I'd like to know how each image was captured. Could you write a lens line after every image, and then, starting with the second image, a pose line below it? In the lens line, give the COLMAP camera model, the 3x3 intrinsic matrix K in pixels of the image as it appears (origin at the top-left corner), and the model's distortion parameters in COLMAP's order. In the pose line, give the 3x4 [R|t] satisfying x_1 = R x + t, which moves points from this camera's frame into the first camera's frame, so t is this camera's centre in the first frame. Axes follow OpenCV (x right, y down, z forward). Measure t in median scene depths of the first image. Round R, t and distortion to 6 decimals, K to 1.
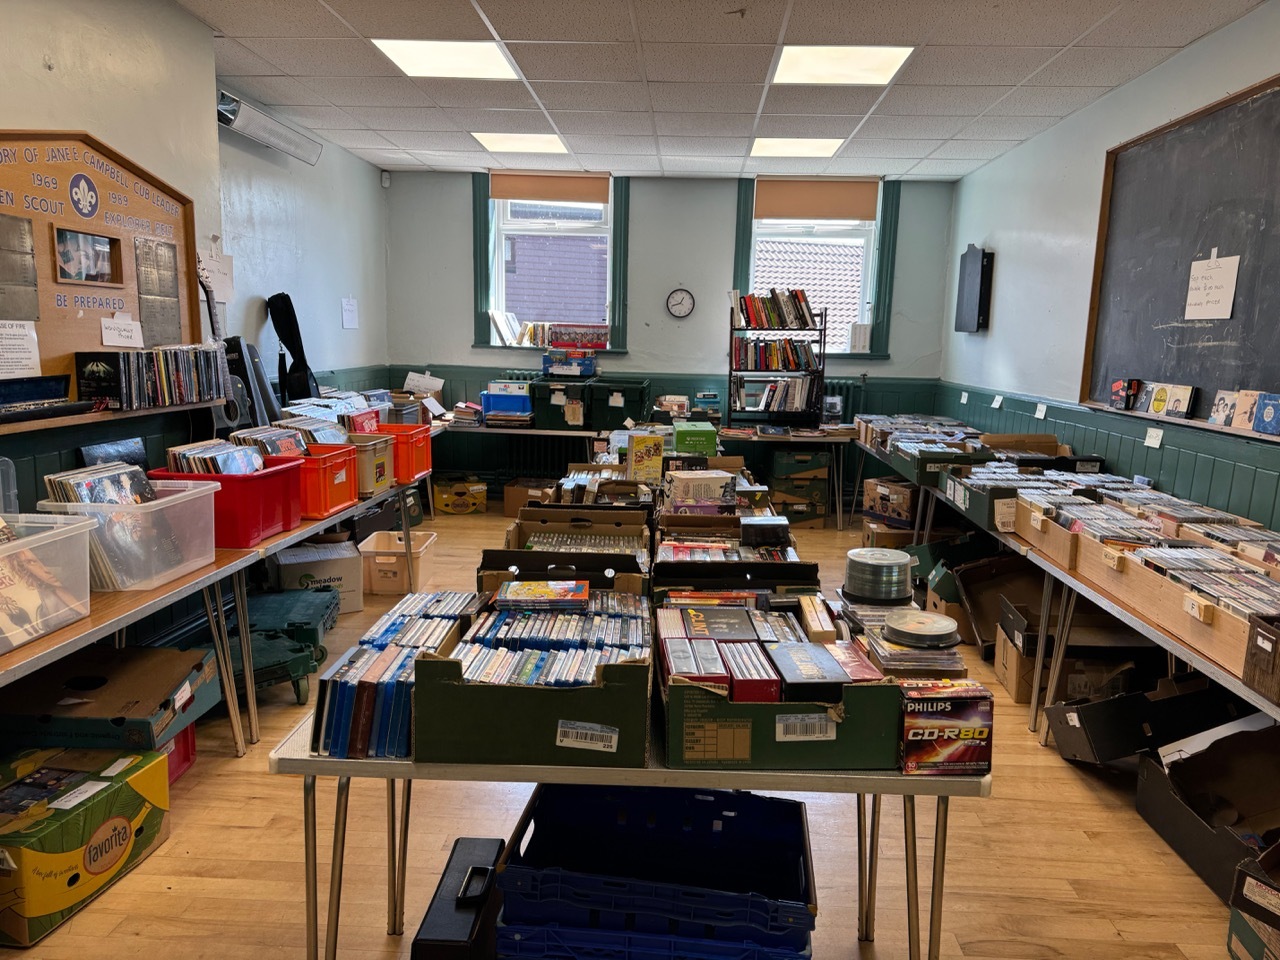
lens RADIAL K [[904.6, 0, 640.0], [0, 904.6, 480.0], [0, 0, 1]] dist [0.092978, -0.113364]
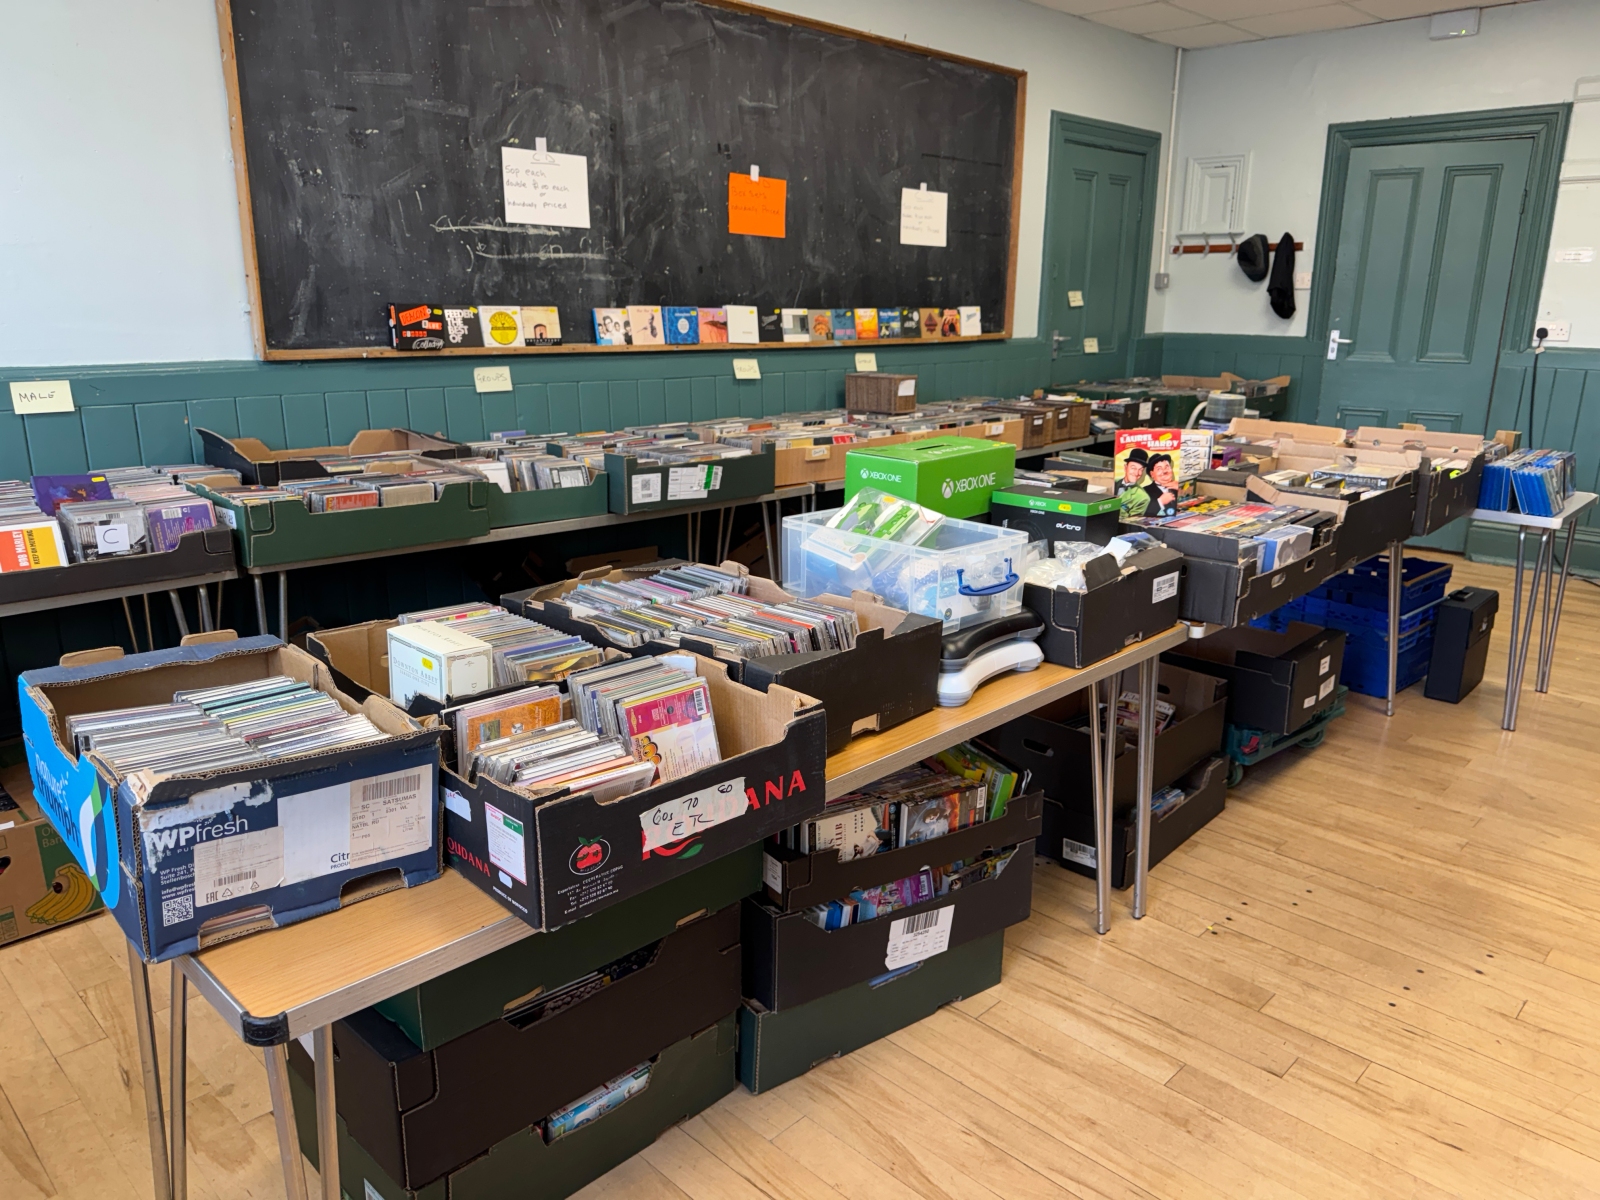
lens RADIAL K [[1130.7, 0, 800.0], [0, 1130.7, 600.0], [0, 0, 1]] dist [0.092978, -0.113364]
pose [[-0.736687, -0.157760, 0.657574, -0.325010], [0.110893, 0.931060, 0.347607, -0.201021], [-0.667079, 0.328998, -0.668405, 1.731772]]
